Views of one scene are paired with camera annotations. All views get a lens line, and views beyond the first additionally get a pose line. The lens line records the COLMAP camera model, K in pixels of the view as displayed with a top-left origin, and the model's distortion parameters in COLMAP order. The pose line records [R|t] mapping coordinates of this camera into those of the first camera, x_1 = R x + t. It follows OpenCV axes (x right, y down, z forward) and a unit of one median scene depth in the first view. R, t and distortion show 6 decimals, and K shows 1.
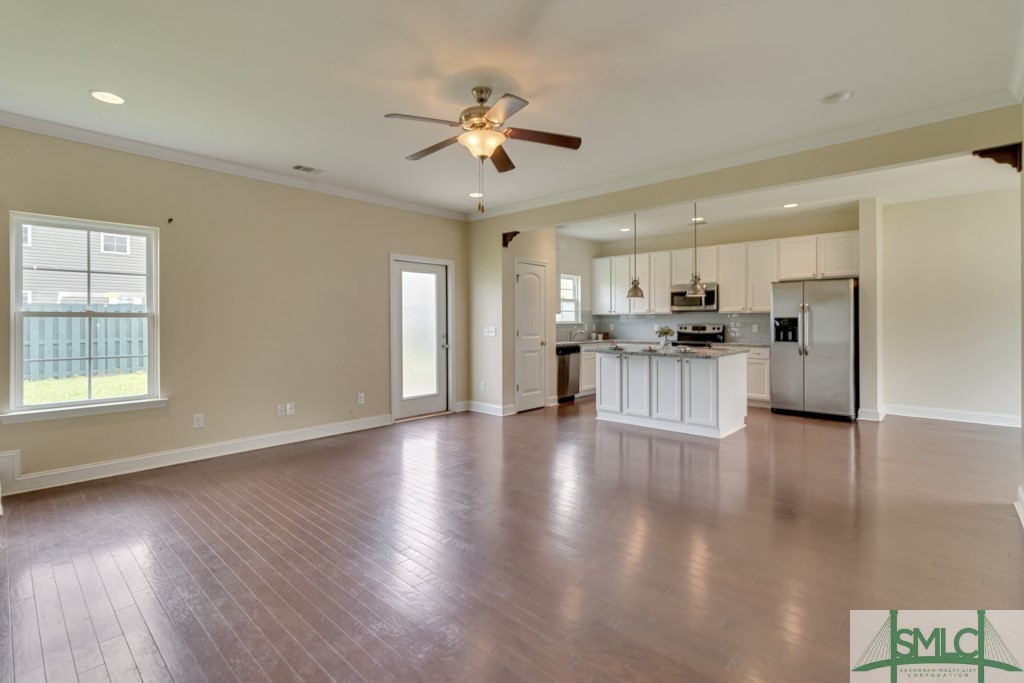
lens RADIAL K [[475.5, 0, 506.5], [0, 475.5, 322.9], [0, 0, 1]] dist [0.000586, 0.000212]
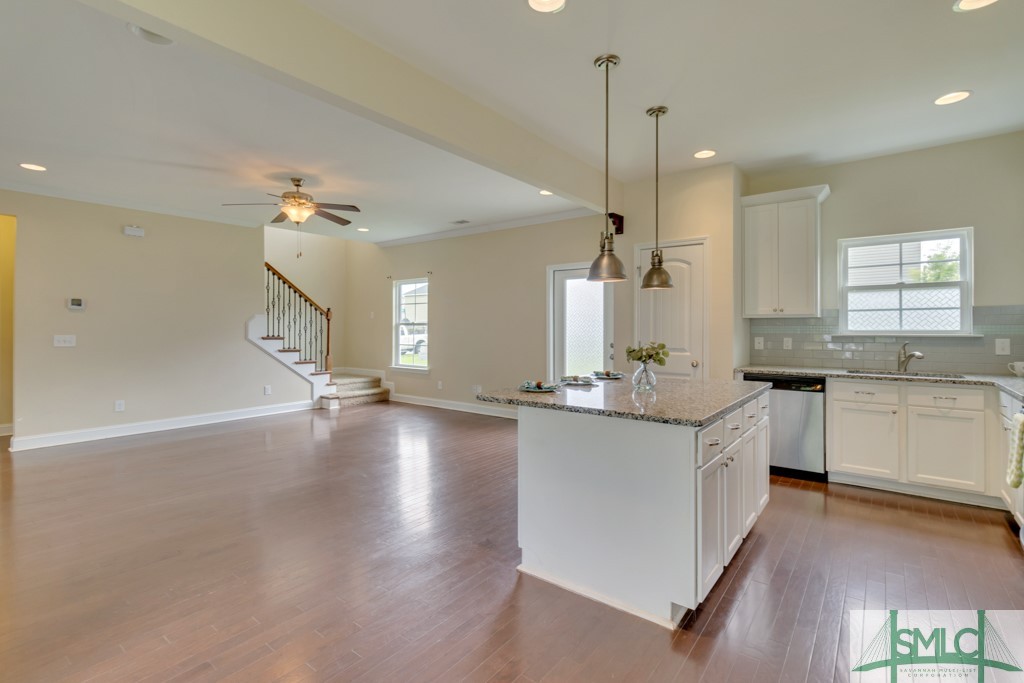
lens RADIAL K [[475.5, 0, 506.5], [0, 475.5, 322.9], [0, 0, 1]] dist [0.000586, 0.000212]
pose [[0.094741, -0.011125, -0.995440, 0.689053], [-0.010684, 0.999869, -0.012192, -0.003025], [0.995445, 0.011790, 0.094609, 0.679866]]
